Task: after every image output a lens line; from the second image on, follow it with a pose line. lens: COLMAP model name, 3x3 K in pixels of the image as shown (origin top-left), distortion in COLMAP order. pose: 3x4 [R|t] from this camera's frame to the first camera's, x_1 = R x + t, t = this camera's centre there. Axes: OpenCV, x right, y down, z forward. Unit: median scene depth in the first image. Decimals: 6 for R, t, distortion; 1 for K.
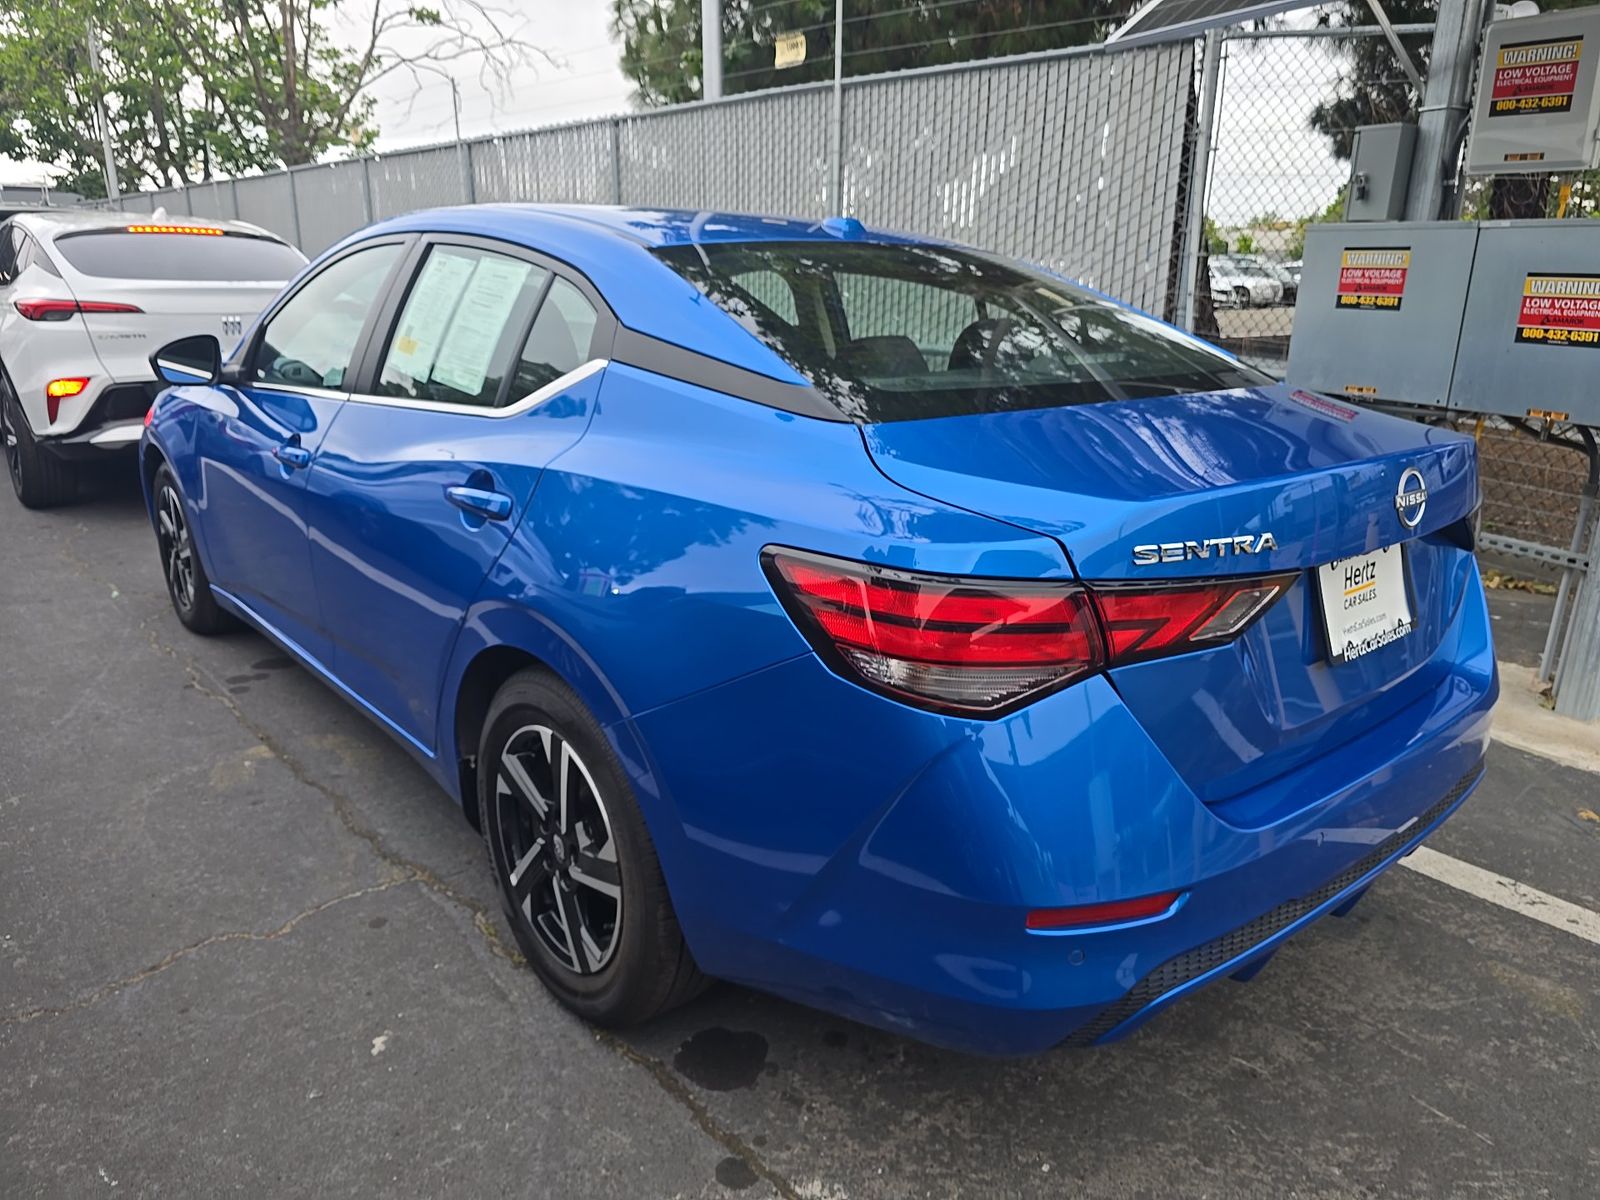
lens RADIAL K [[1097.0, 0, 800.0], [0, 1097.0, 600.0], [0, 0, 1]] dist [0.030683, -0.042347]
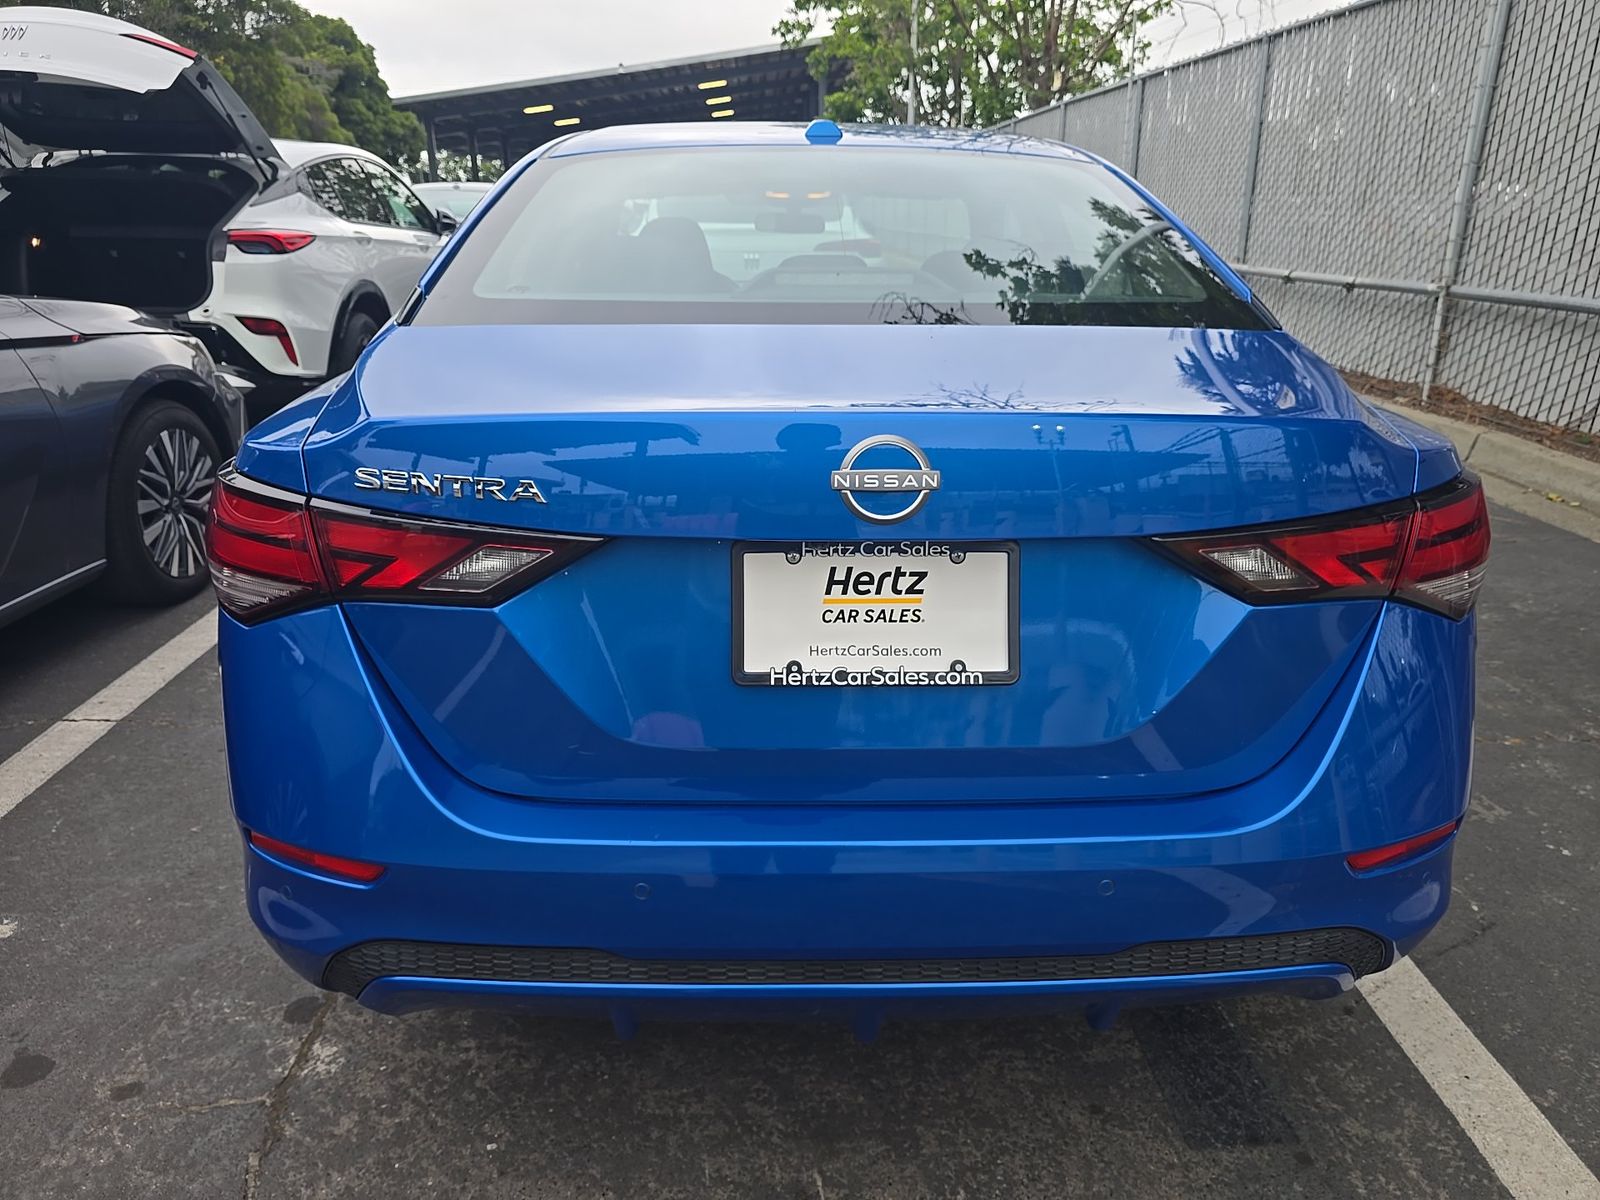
lens RADIAL K [[1097.0, 0, 800.0], [0, 1097.0, 600.0], [0, 0, 1]] dist [0.030683, -0.042347]
pose [[0.774717, 0.189777, -0.603157, 0.871745], [-0.164298, 0.981550, 0.097803, -0.070022], [0.610589, 0.023328, 0.791604, 0.398588]]
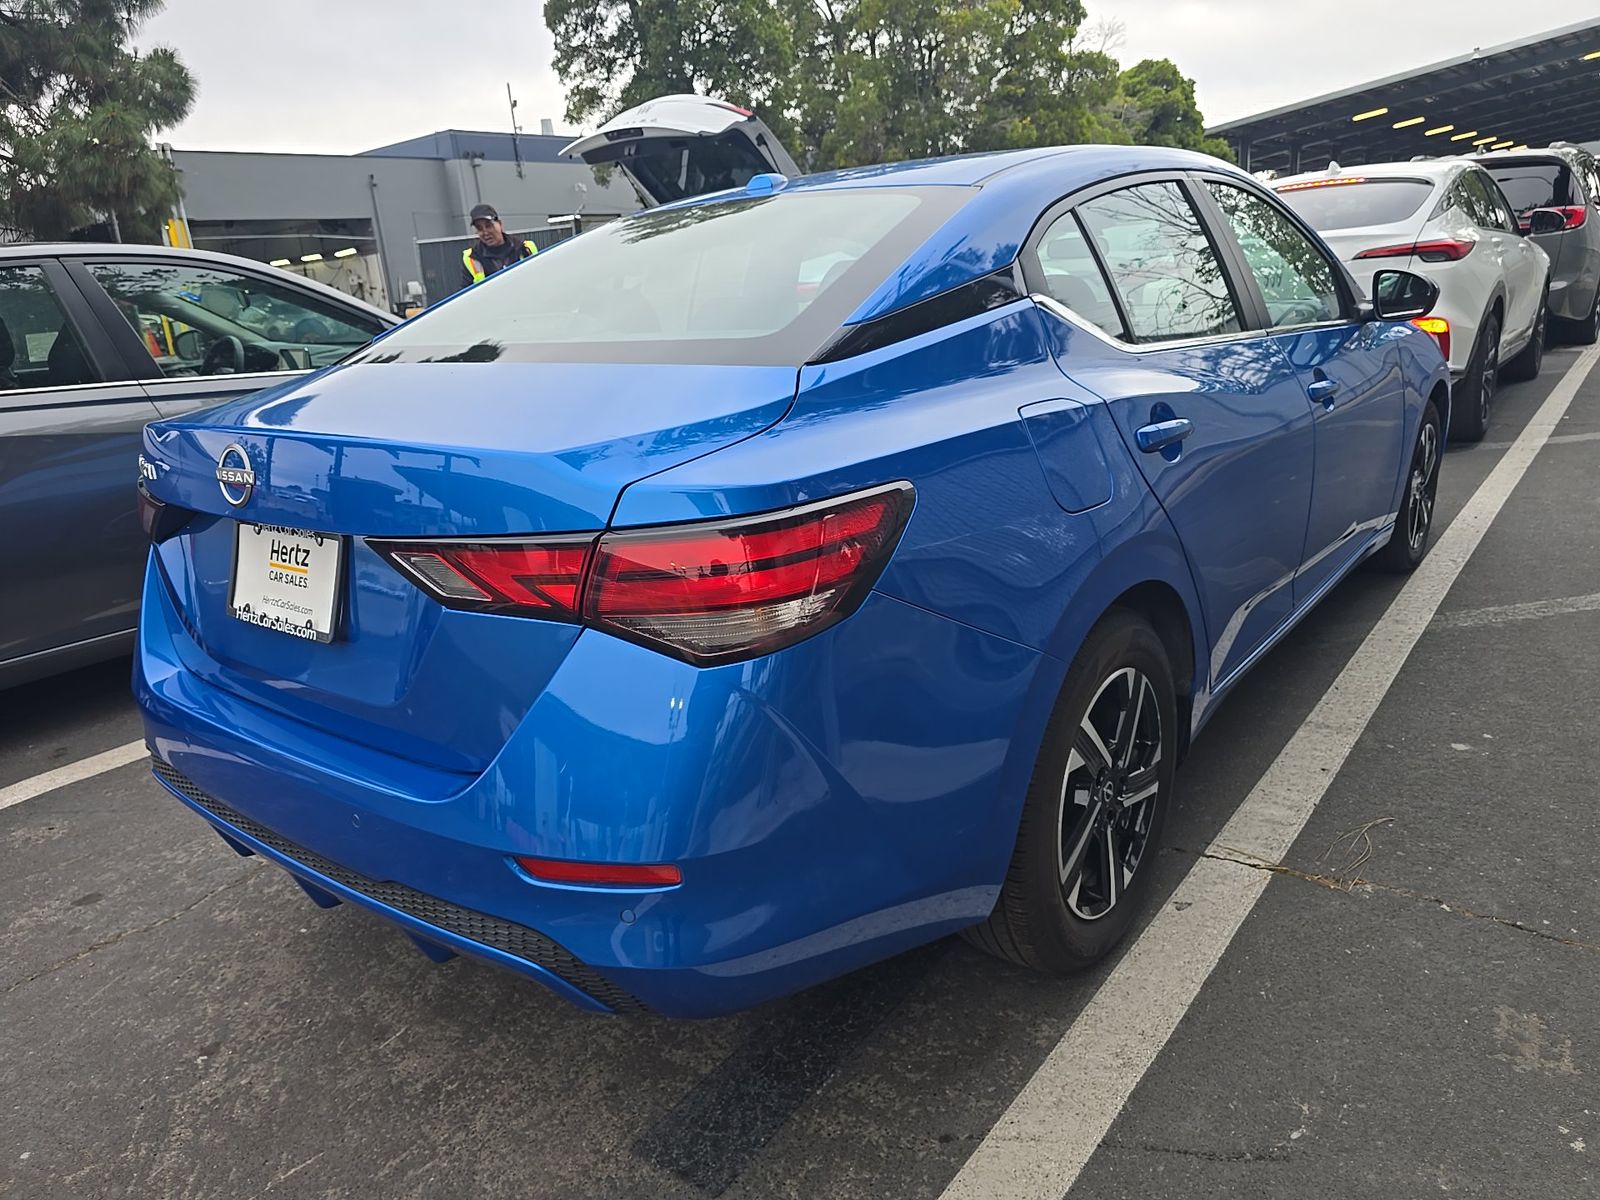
lens RADIAL K [[1097.0, 0, 800.0], [0, 1097.0, 600.0], [0, 0, 1]] dist [0.030683, -0.042347]
pose [[0.172060, 0.241141, -0.955116, 1.463079], [-0.192023, 0.959187, 0.207577, -0.259947], [0.966190, 0.147688, 0.211342, 1.194508]]
